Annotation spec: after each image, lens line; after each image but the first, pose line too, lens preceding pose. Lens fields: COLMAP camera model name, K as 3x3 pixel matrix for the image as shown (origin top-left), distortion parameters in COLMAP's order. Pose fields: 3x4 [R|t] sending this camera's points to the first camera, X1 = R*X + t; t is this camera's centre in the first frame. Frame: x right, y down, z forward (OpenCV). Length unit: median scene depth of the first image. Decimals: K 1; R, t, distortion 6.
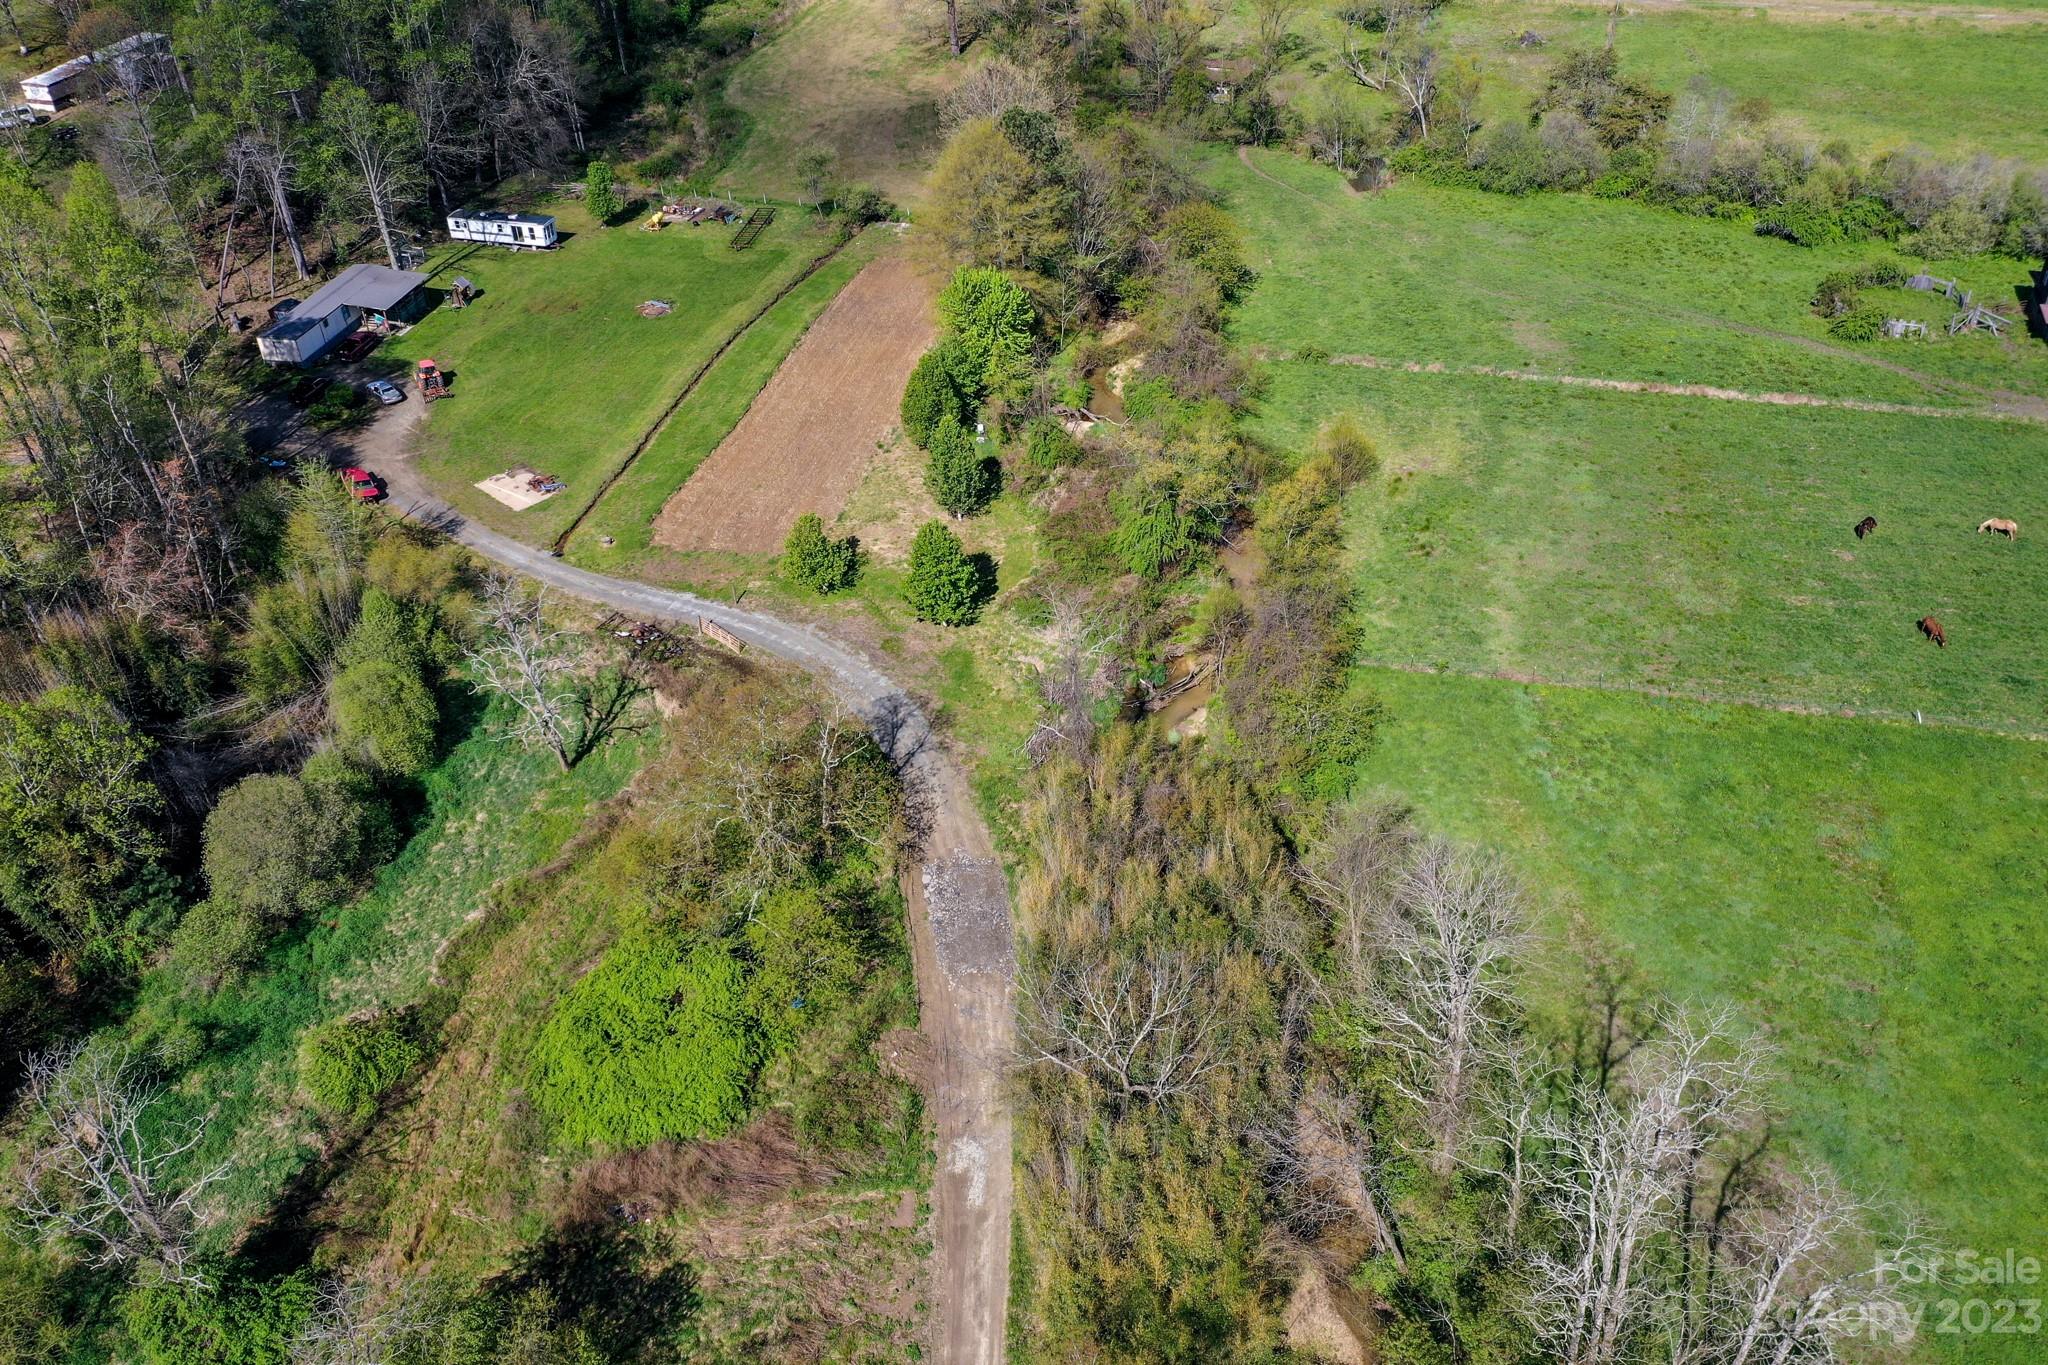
lens RADIAL K [[1711.1, 0, 1024.0], [0, 1711.1, 682.5], [0, 0, 1]] dist [0.017187, 0.003494]
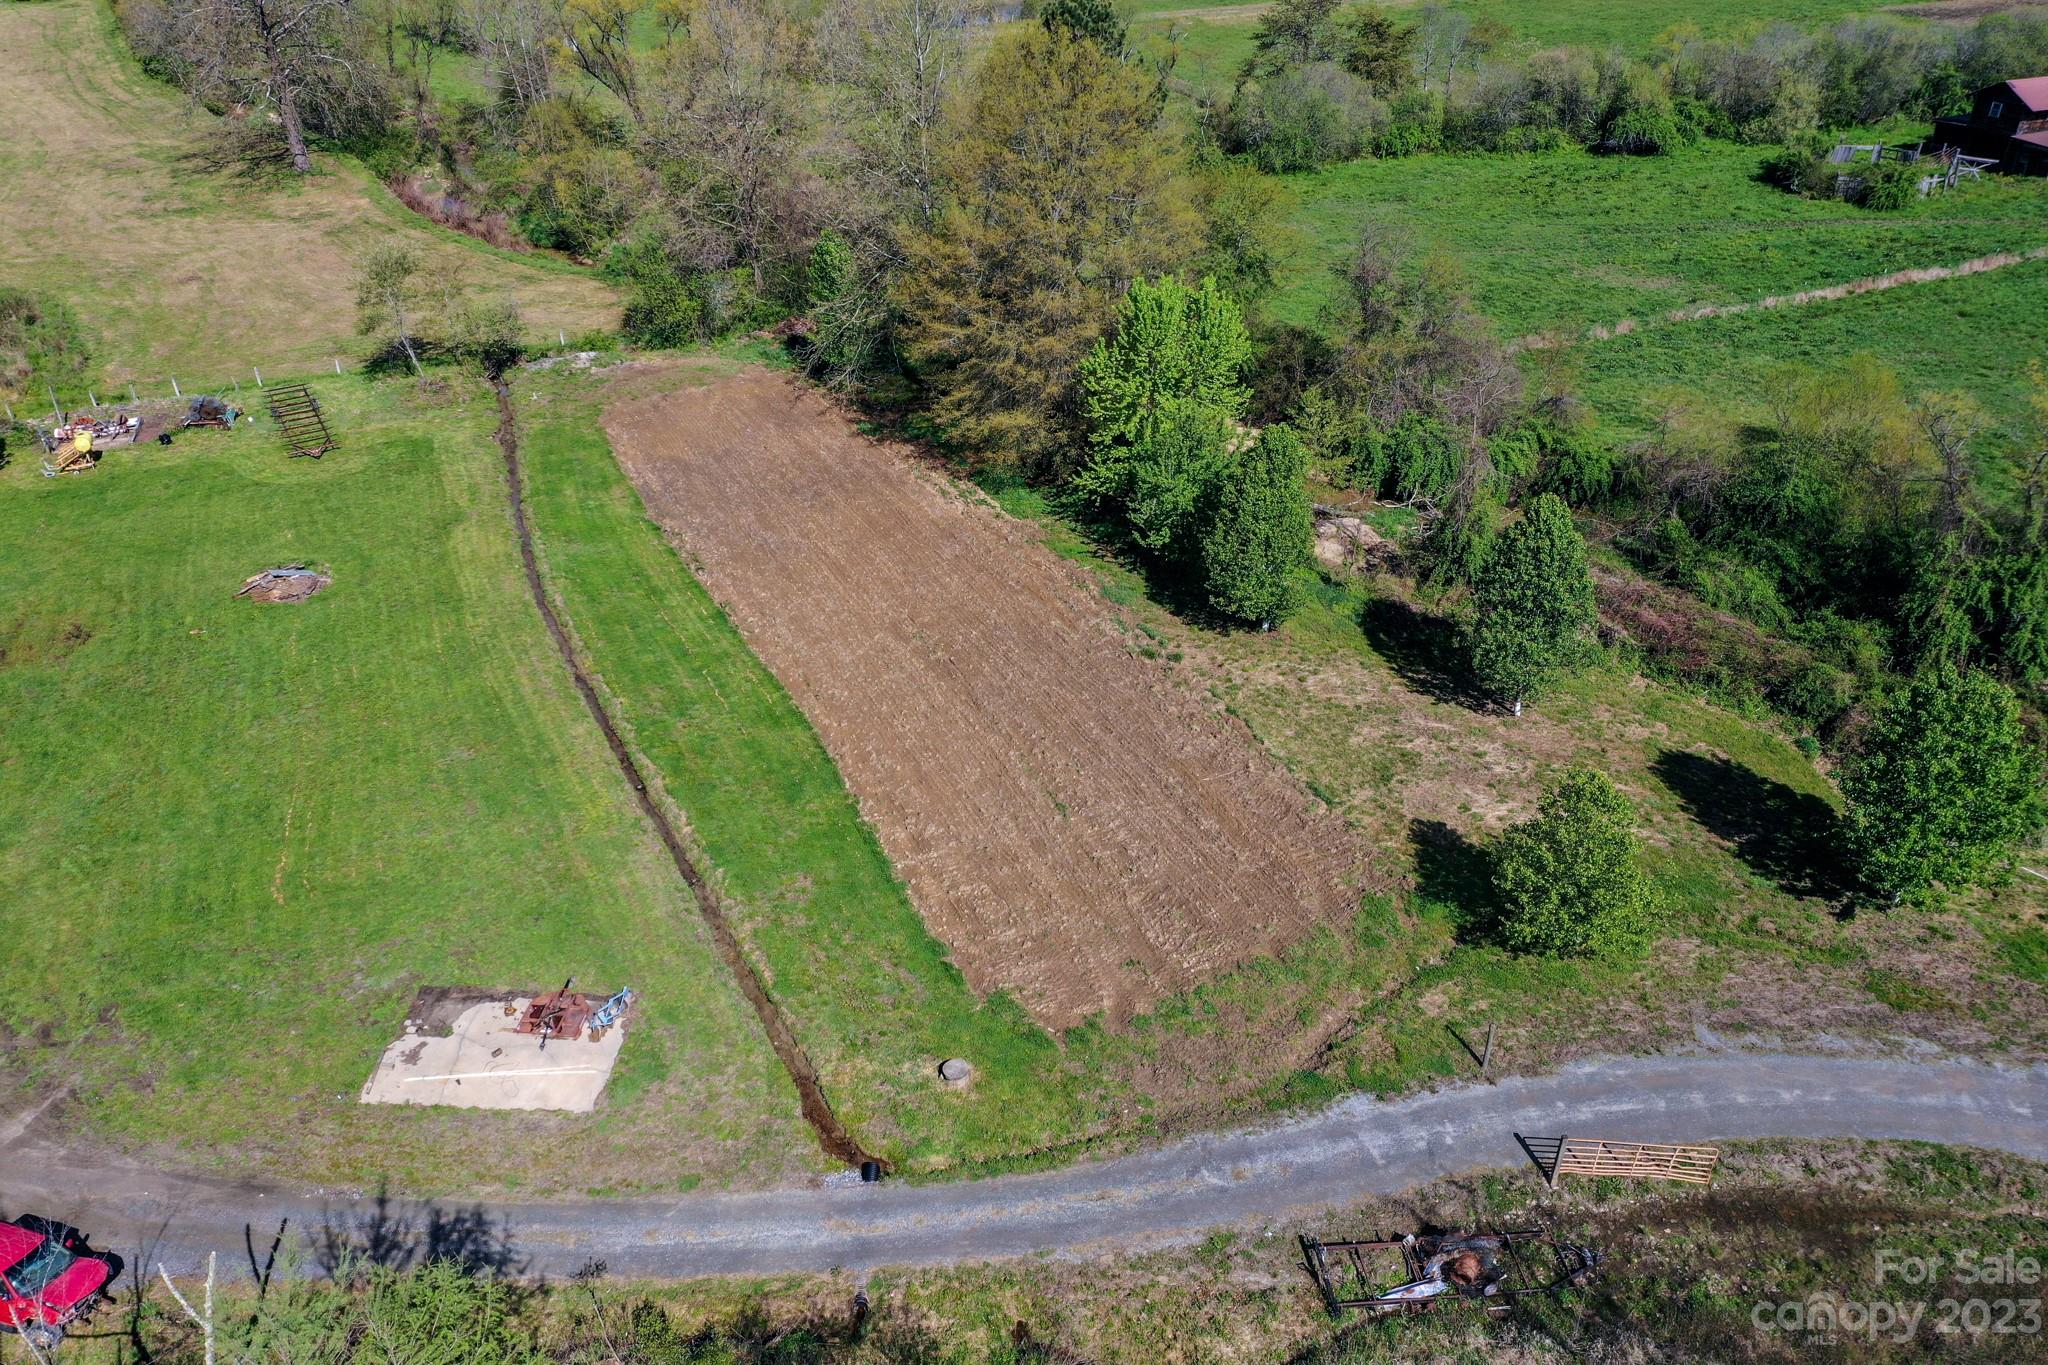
lens RADIAL K [[1693.0, 0, 1020.7], [0, 1693.0, 641.9], [0, 0, 1]] dist [0.018142, 0.010811]
pose [[0.739317, -0.248678, 0.625755, -0.413927], [0.352634, 0.934670, -0.045188, -0.139463], [-0.573637, 0.254071, 0.778710, 0.664388]]
